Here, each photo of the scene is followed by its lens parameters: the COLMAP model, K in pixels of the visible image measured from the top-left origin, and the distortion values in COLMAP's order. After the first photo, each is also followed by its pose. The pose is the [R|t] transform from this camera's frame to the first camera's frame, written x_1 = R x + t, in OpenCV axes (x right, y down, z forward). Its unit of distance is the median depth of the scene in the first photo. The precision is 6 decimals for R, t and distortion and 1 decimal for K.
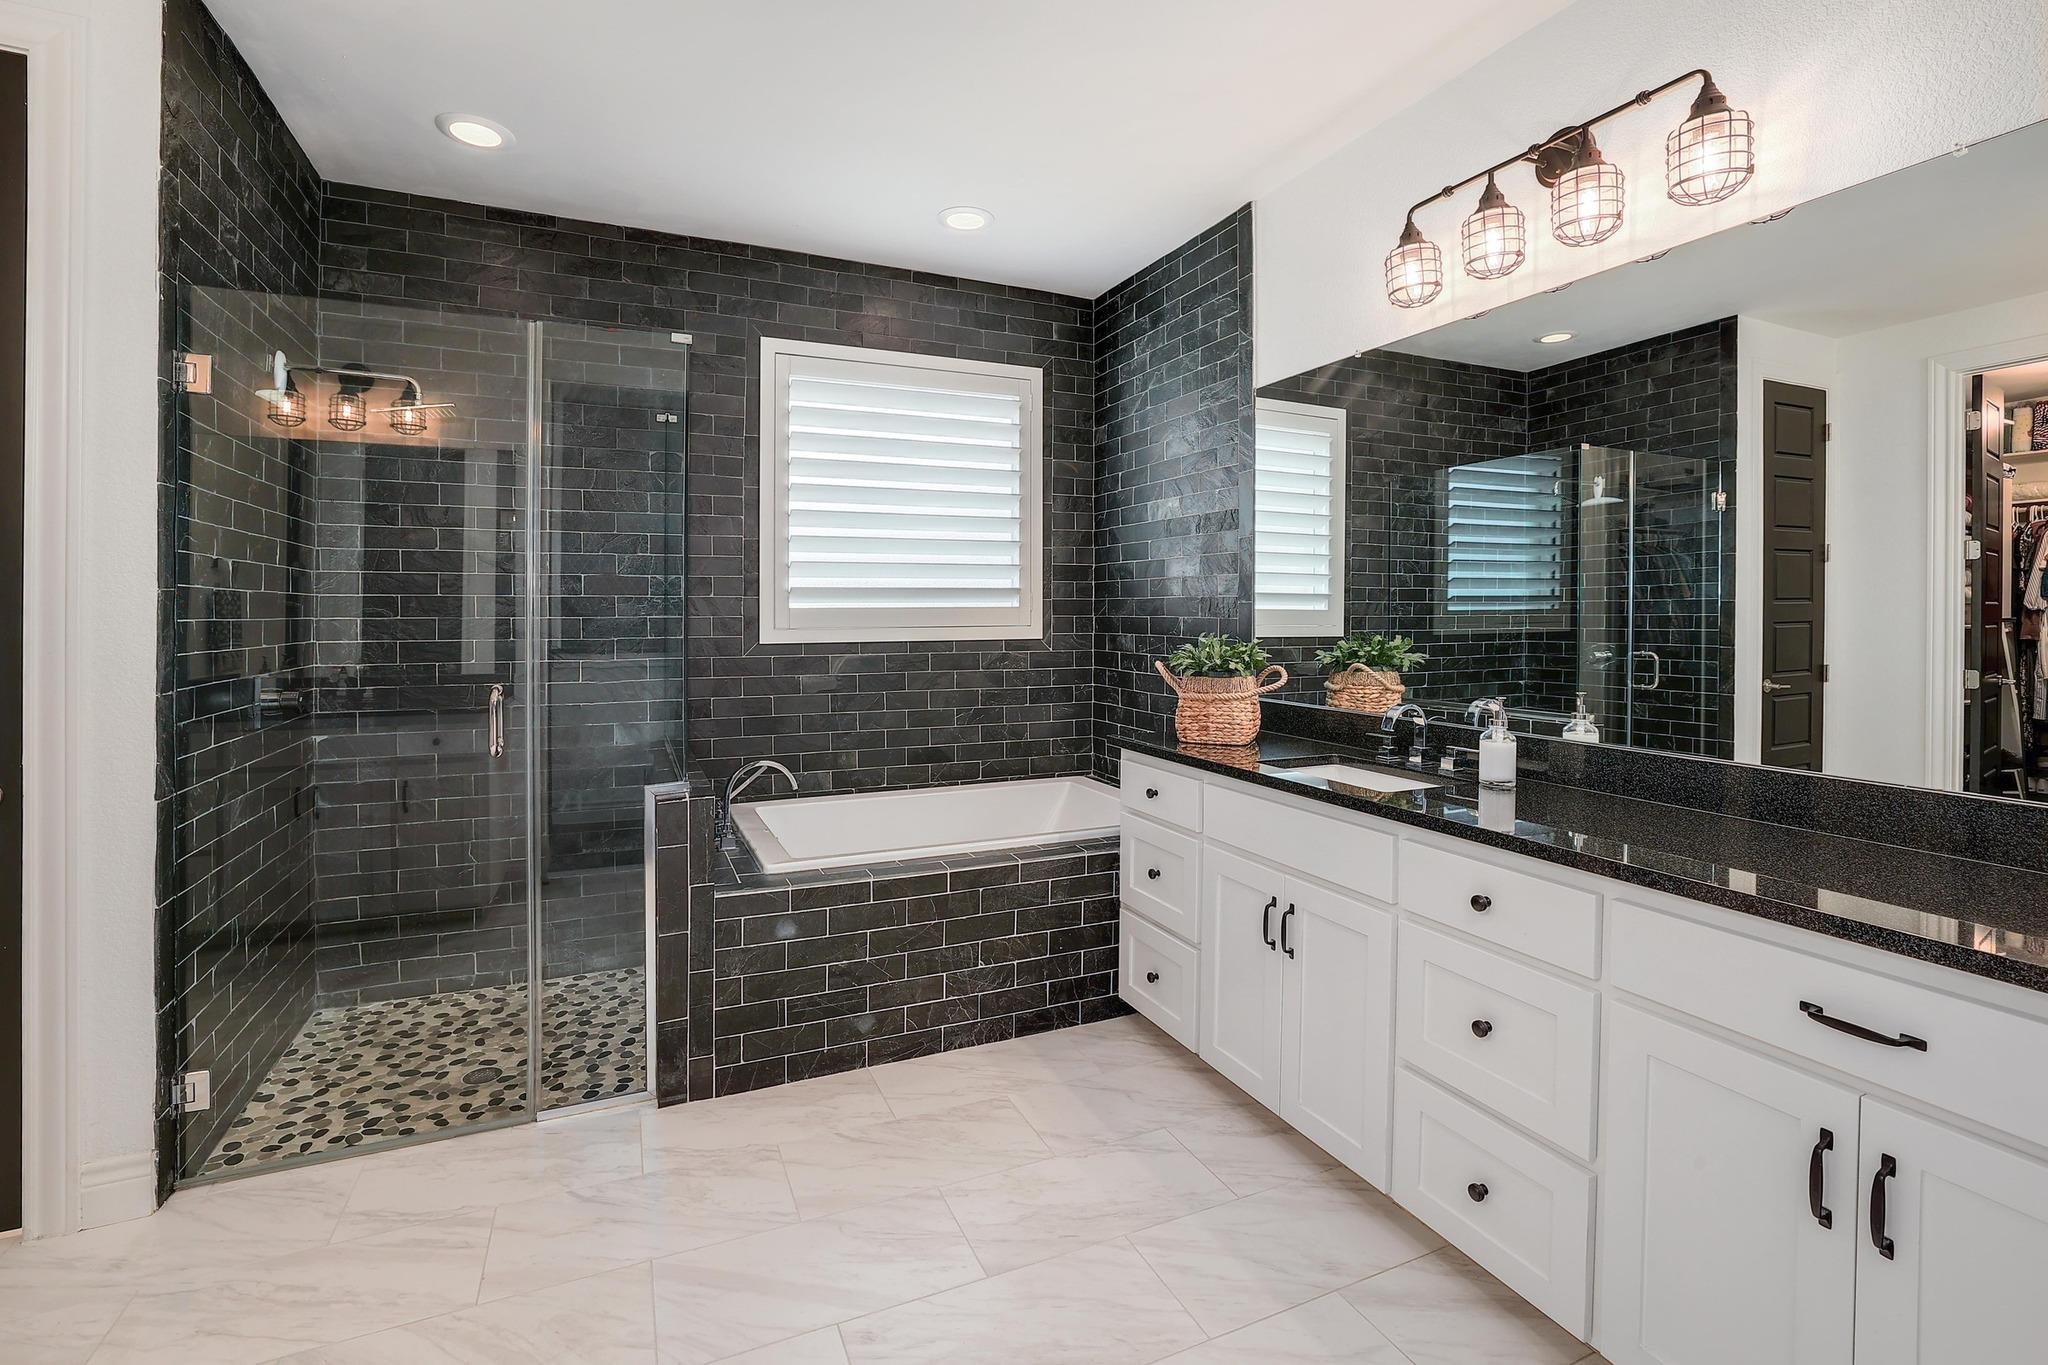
lens RADIAL K [[901.6, 0, 998.3], [0, 901.6, 614.9], [0, 0, 1]] dist [-0.041106, 0.012244]
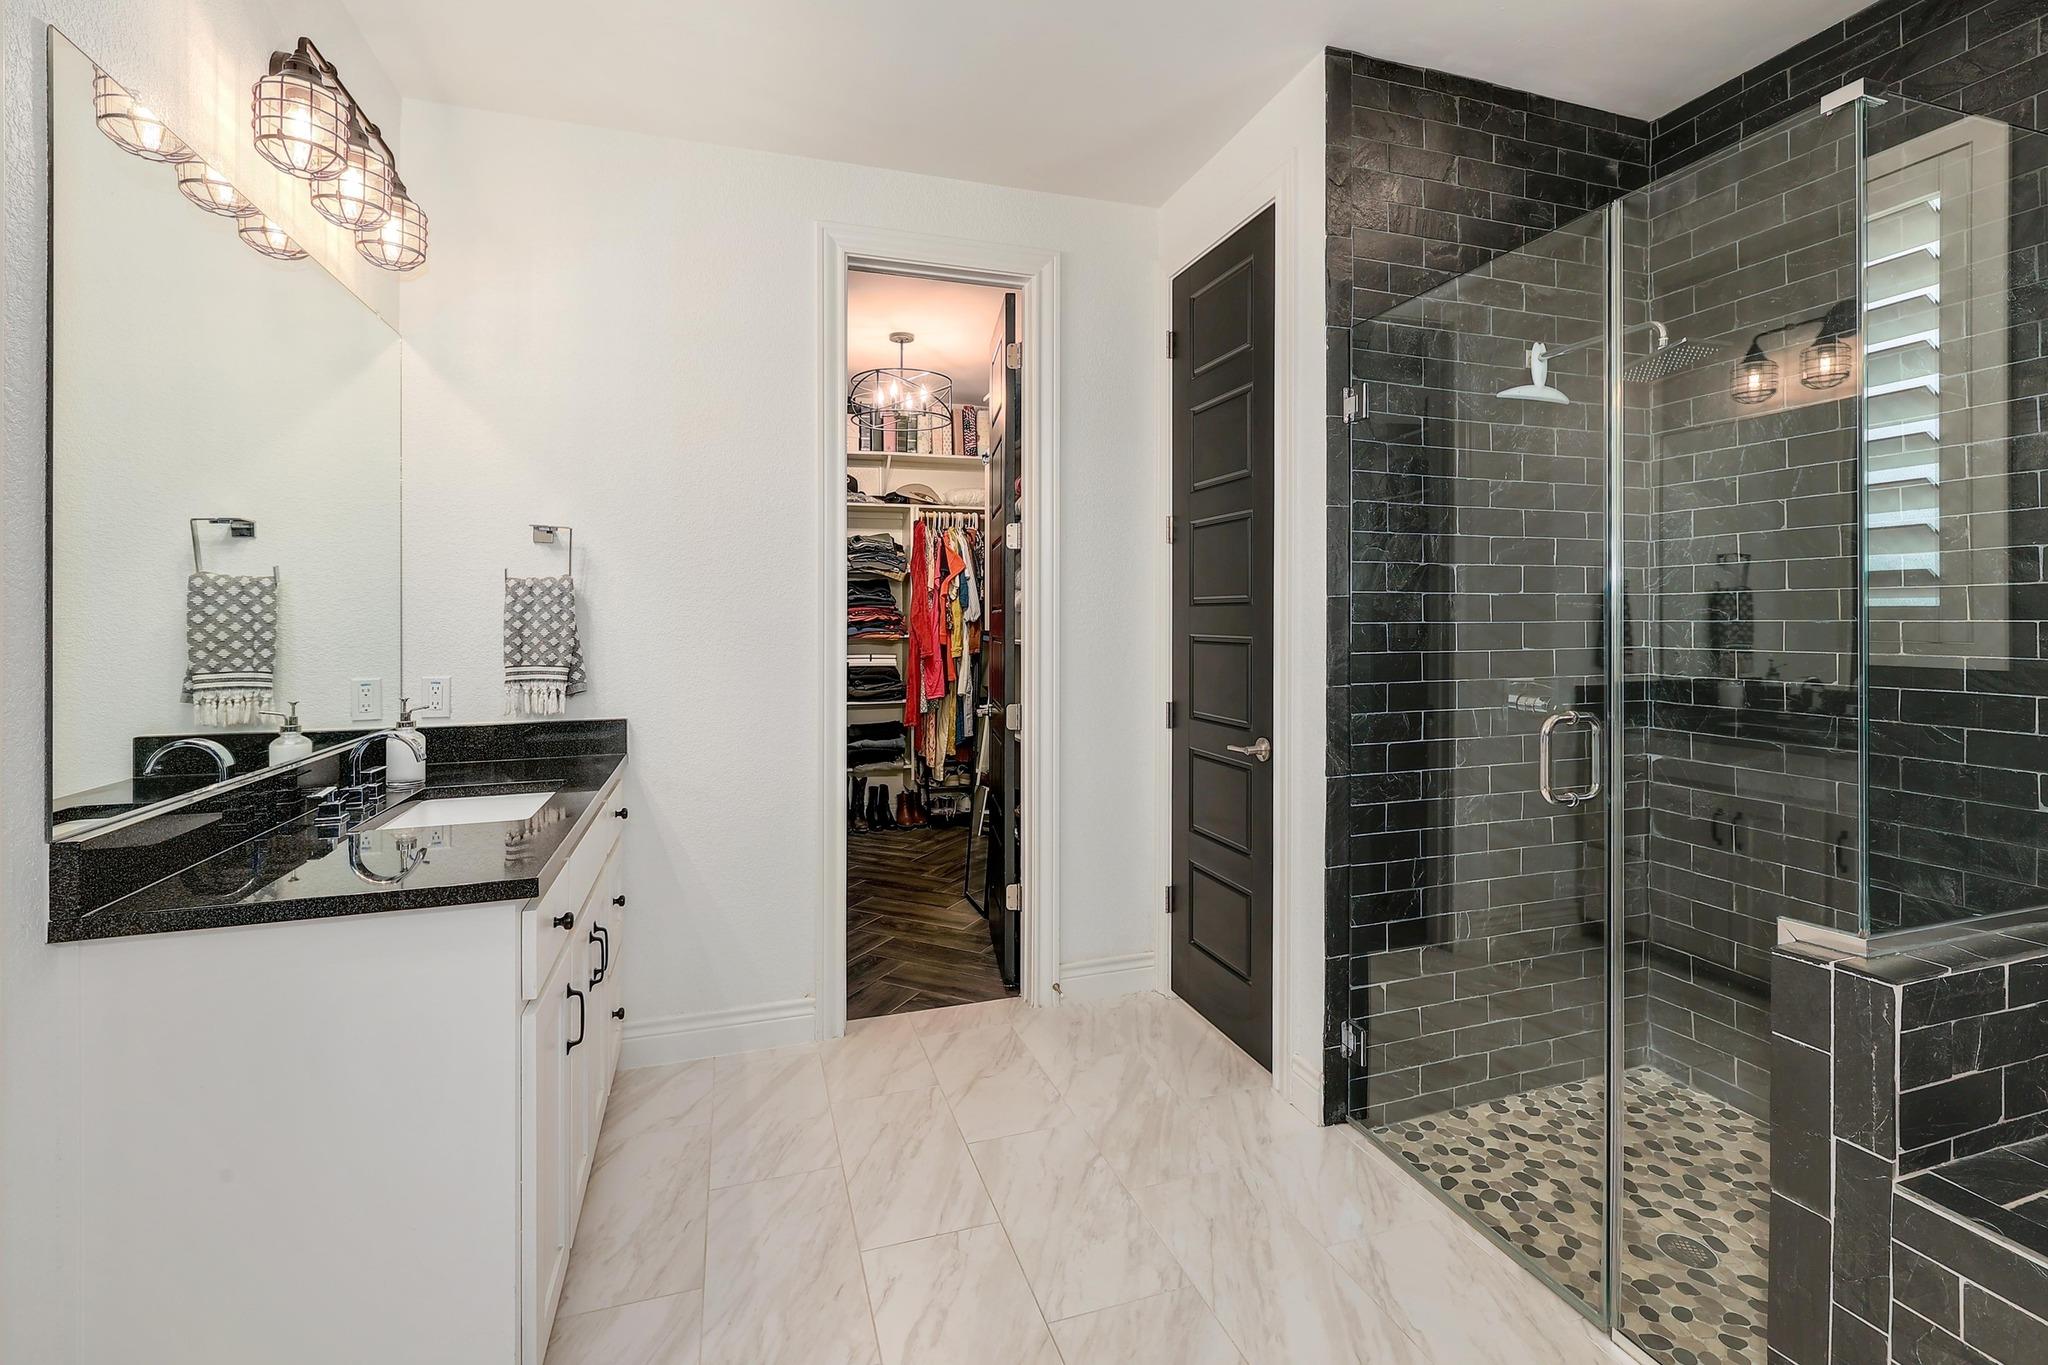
lens RADIAL K [[901.6, 0, 1031.4], [0, 901.6, 597.2], [0, 0, 1]] dist [-0.041106, 0.012244]
pose [[-0.107350, -0.019657, -0.994027, 0.208332], [-0.001466, 0.999807, -0.019613, -0.001813], [0.994220, -0.000648, -0.107358, 0.563592]]
